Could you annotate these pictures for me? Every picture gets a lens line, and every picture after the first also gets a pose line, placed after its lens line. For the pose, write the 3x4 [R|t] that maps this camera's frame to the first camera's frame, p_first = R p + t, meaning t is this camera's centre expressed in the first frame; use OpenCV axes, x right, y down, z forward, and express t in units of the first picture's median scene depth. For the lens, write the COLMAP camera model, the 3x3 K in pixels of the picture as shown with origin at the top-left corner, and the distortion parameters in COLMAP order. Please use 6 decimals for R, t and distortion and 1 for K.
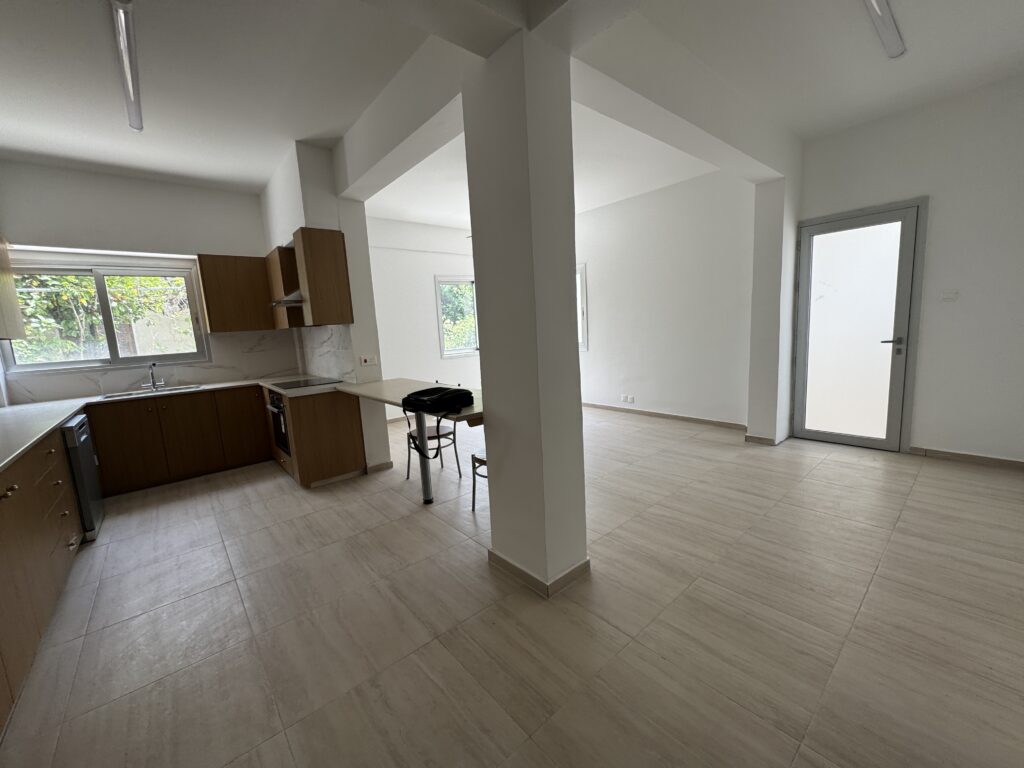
lens RADIAL K [[408.1, 0, 512.0], [0, 408.1, 385.6], [0, 0, 1]] dist [-0.002314, -0.000038]
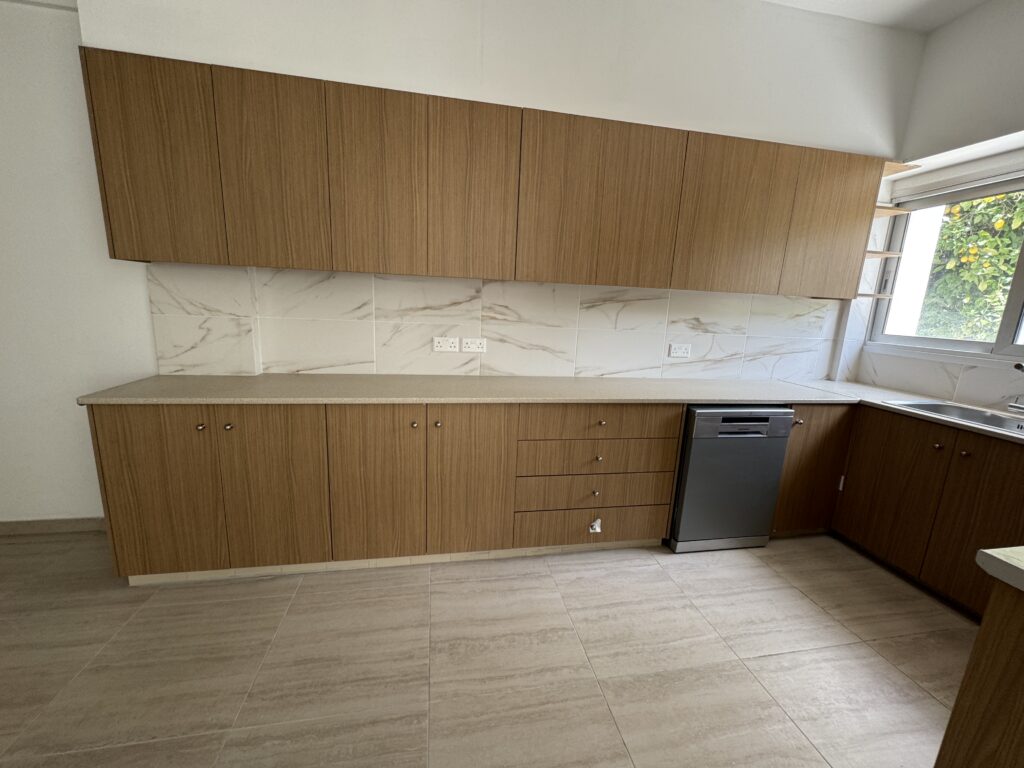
lens RADIAL K [[408.1, 0, 514.5], [0, 408.1, 385.7], [0, 0, 1]] dist [-0.002314, -0.000038]
pose [[-0.501213, 0.202726, -0.841242, -0.247822], [-0.144041, 0.939060, 0.312119, -0.119456], [0.853251, 0.277612, -0.441468, 0.920173]]
